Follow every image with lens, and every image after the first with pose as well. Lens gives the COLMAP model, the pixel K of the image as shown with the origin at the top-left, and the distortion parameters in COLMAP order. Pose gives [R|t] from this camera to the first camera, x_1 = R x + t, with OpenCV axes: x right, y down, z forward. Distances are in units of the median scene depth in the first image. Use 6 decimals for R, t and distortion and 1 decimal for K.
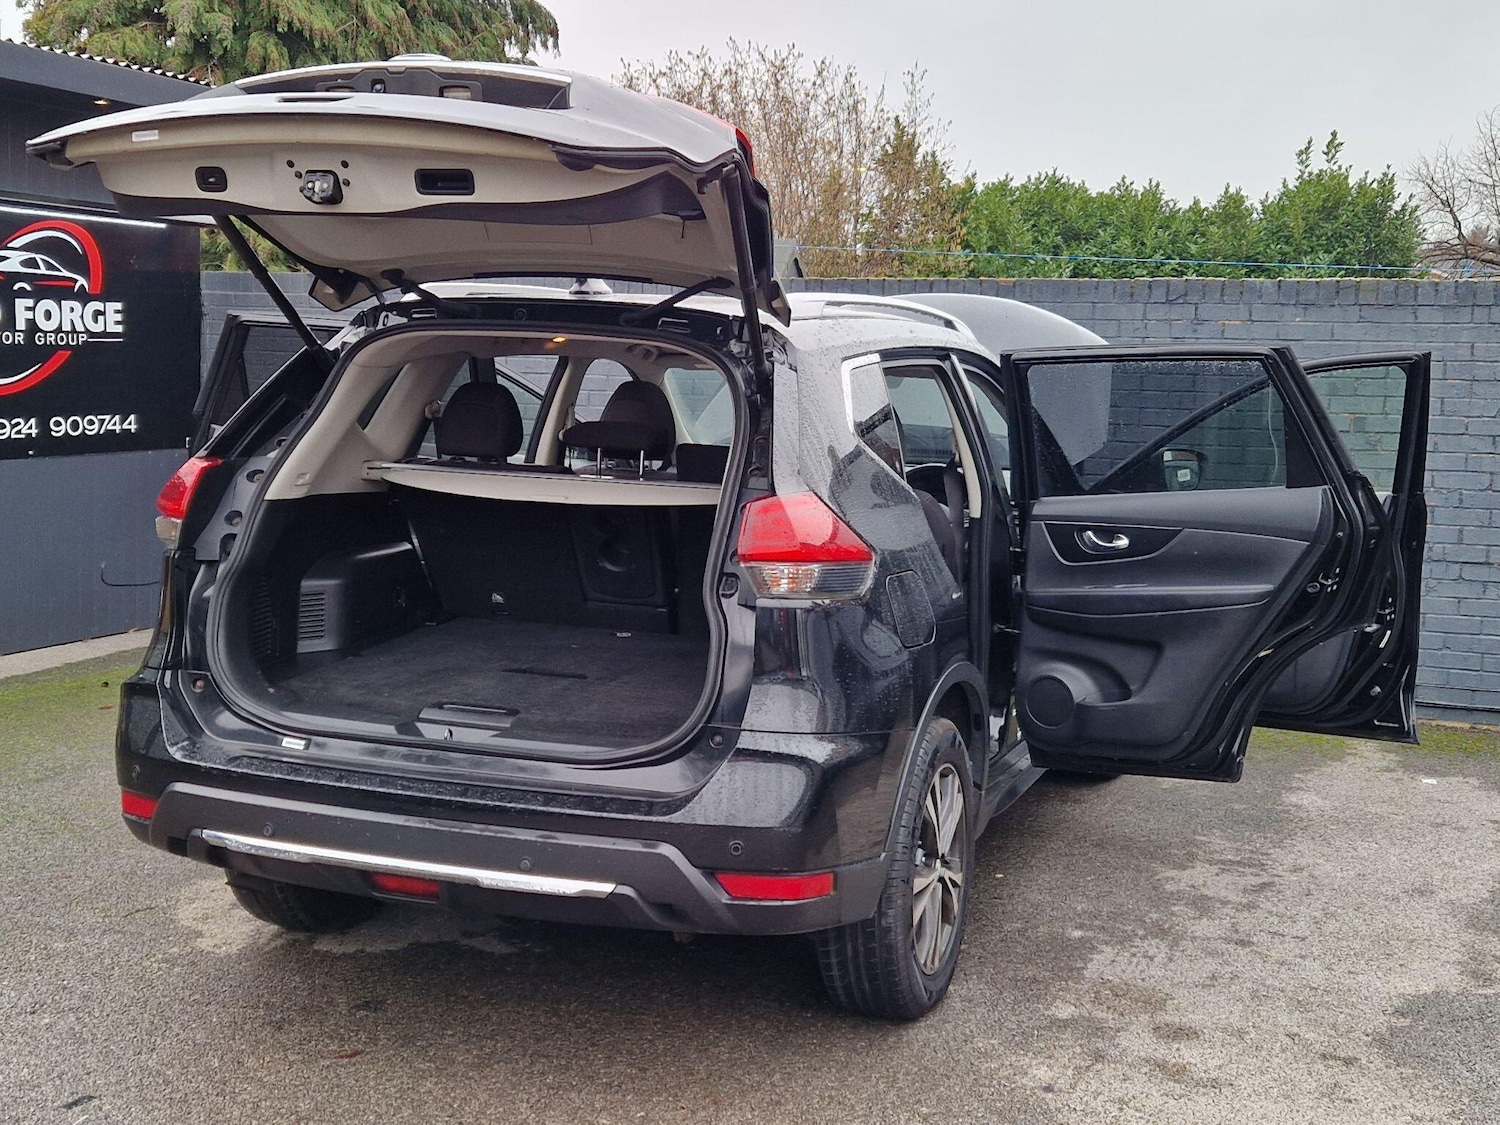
lens RADIAL K [[1902.9, 0, 770.0], [0, 1902.9, 552.4], [0, 0, 1]] dist [0.077053, 0.000000]
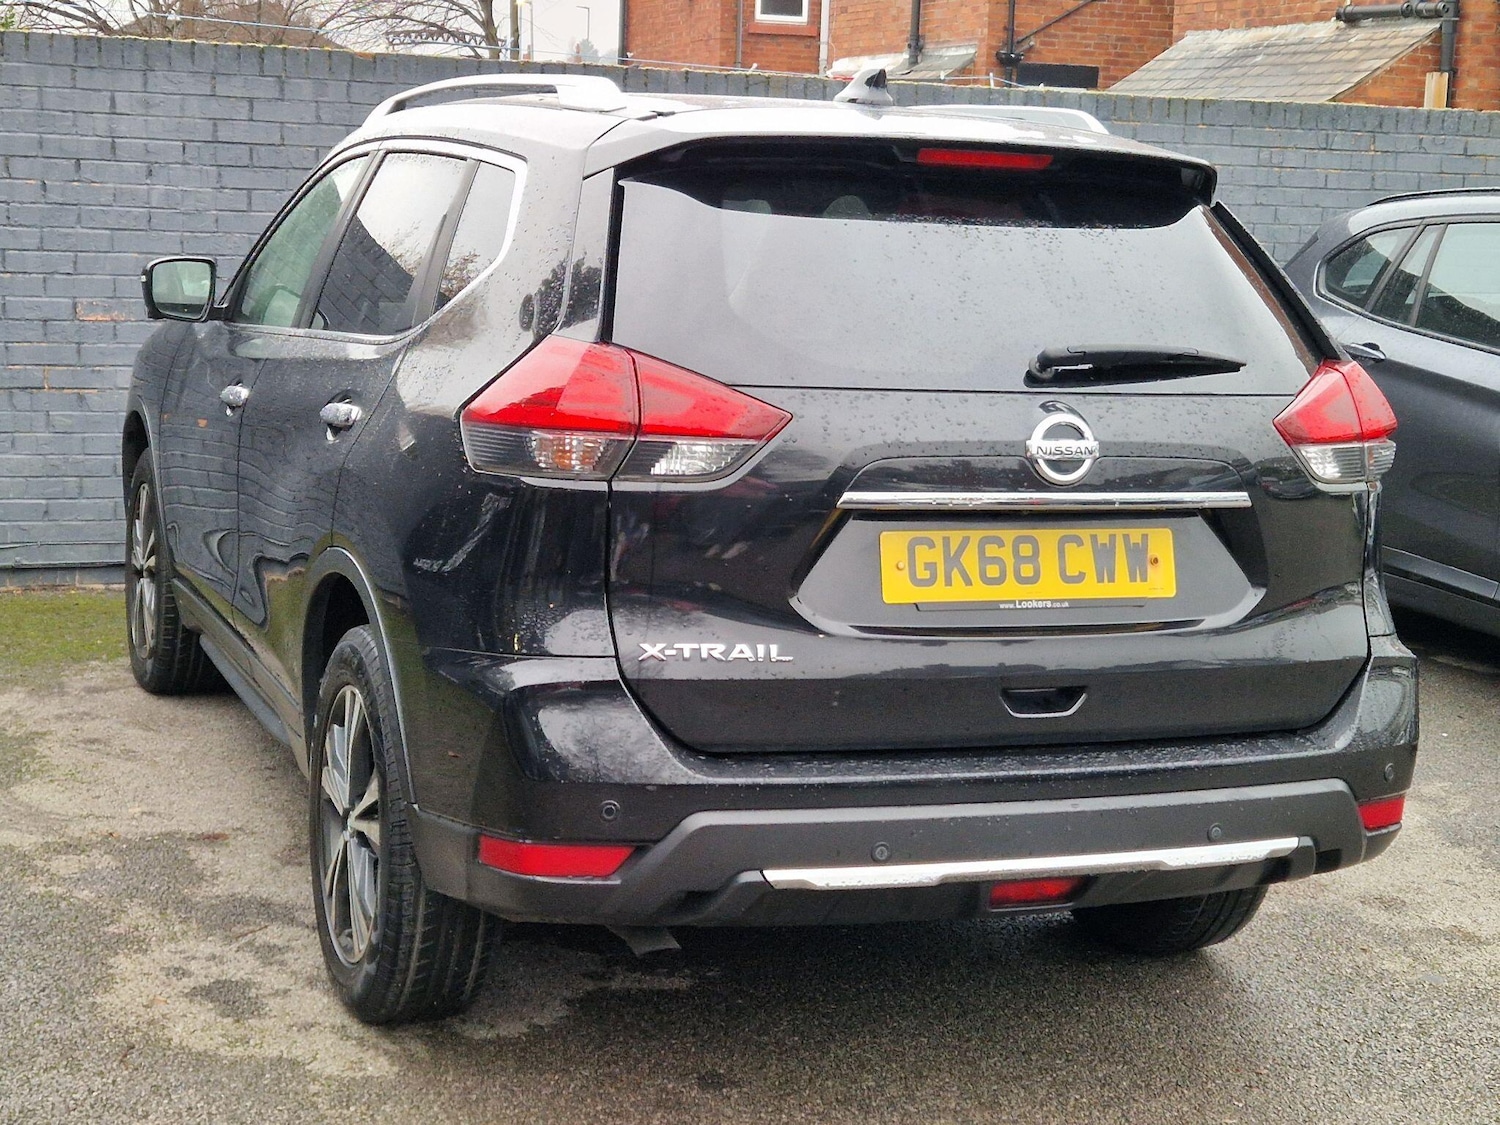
lens RADIAL K [[2389.5, 0, 774.2], [0, 2389.5, 542.7], [0, 0, 1]] dist [0.076772, 0.000000]
pose [[0.745420, -0.095341, 0.659742, -0.462208], [0.047580, 0.994804, 0.090003, -0.029629], [-0.664895, -0.035700, 0.746083, 0.183721]]
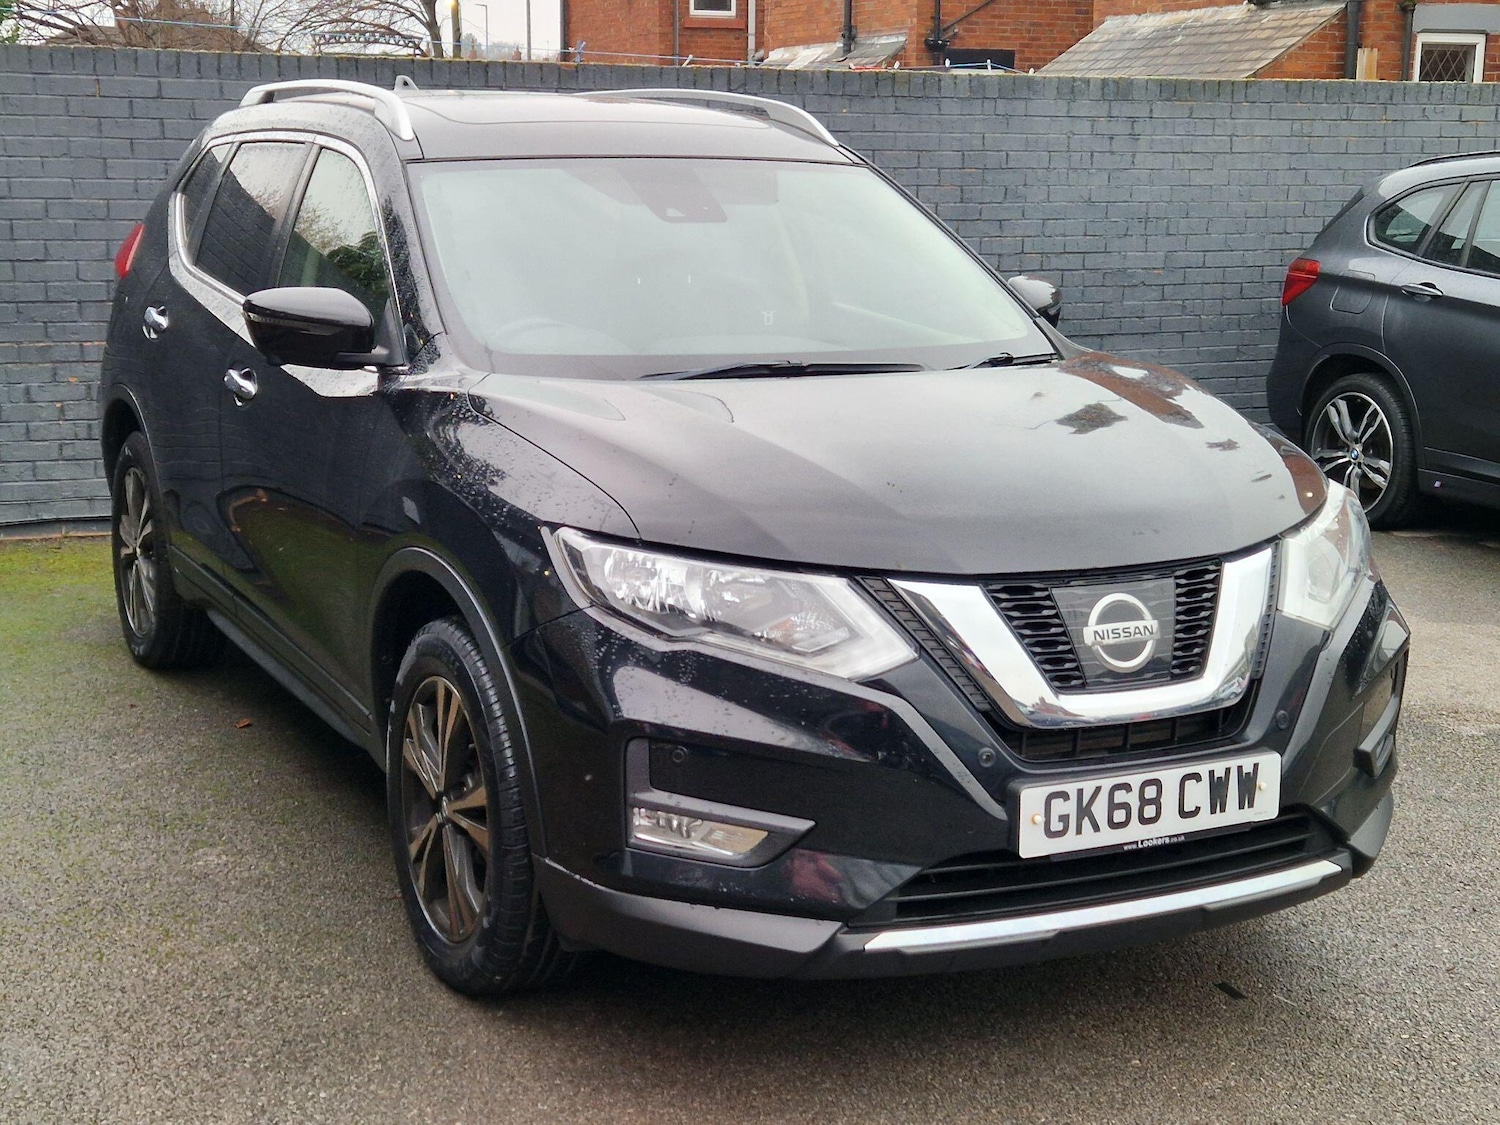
lens RADIAL K [[2173.0, 0, 722.6], [0, 2173.0, 571.1], [0, 0, 1]] dist [0.077782, 0.000000]
pose [[0.721587, -0.145011, 0.676967, -0.628753], [0.078363, 0.988642, 0.128247, -0.036211], [-0.687875, -0.039492, 0.724754, 0.213157]]
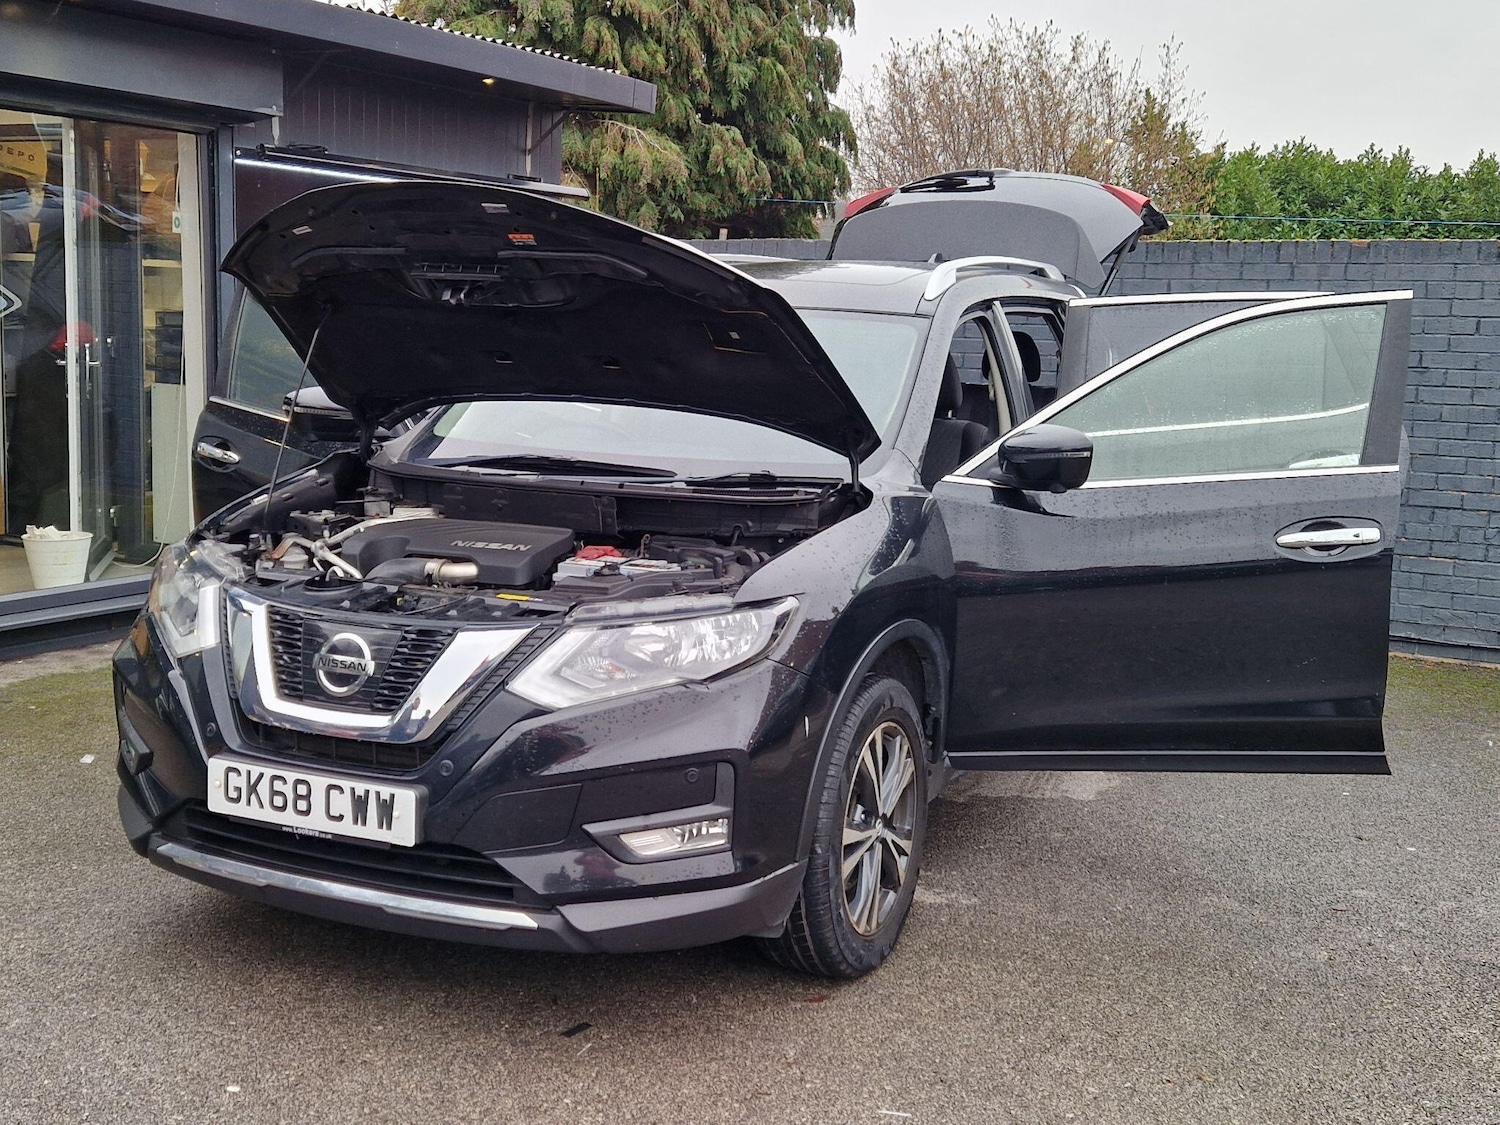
lens RADIAL K [[1746.4, 0, 721.1], [0, 1746.4, 562.4], [0, 0, 1]] dist [0.070886, 0.000000]
pose [[0.989279, 0.025720, -0.143757, -0.078392], [-0.020708, 0.999128, 0.036253, -0.002677], [0.144564, -0.032887, 0.988949, 0.040588]]
